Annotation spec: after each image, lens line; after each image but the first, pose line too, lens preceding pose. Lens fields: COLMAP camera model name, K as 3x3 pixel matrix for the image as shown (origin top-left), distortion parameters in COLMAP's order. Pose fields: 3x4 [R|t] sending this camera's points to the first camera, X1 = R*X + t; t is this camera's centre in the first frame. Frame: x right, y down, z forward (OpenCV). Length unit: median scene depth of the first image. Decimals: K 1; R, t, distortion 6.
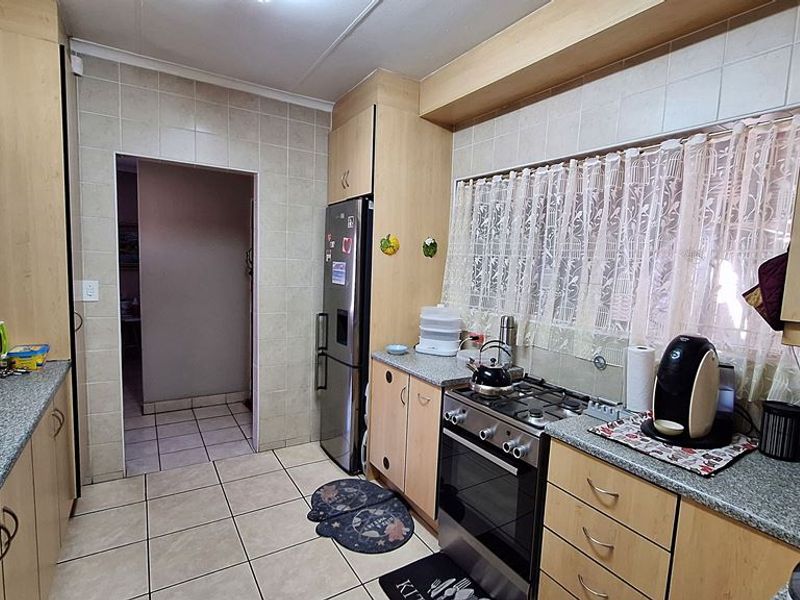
lens RADIAL K [[423.5, 0, 411.3], [0, 423.5, 310.6], [0, 0, 1]] dist [-0.000647, 0.001120]
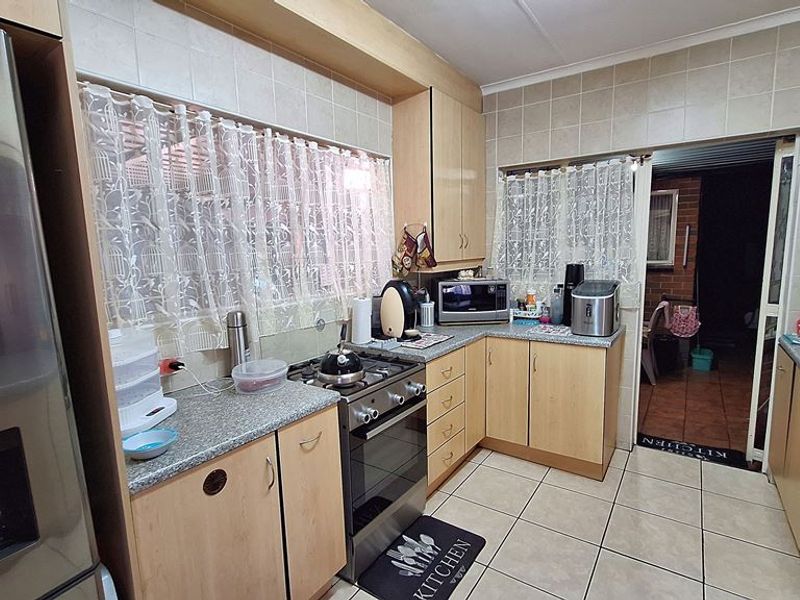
lens RADIAL K [[423.5, 0, 411.3], [0, 423.5, 310.6], [0, 0, 1]] dist [-0.000647, 0.001120]
pose [[-0.397671, -0.170732, 0.901504, -0.689569], [0.104382, 0.967738, 0.229320, -0.154473], [-0.911571, 0.185294, -0.367020, 1.177396]]
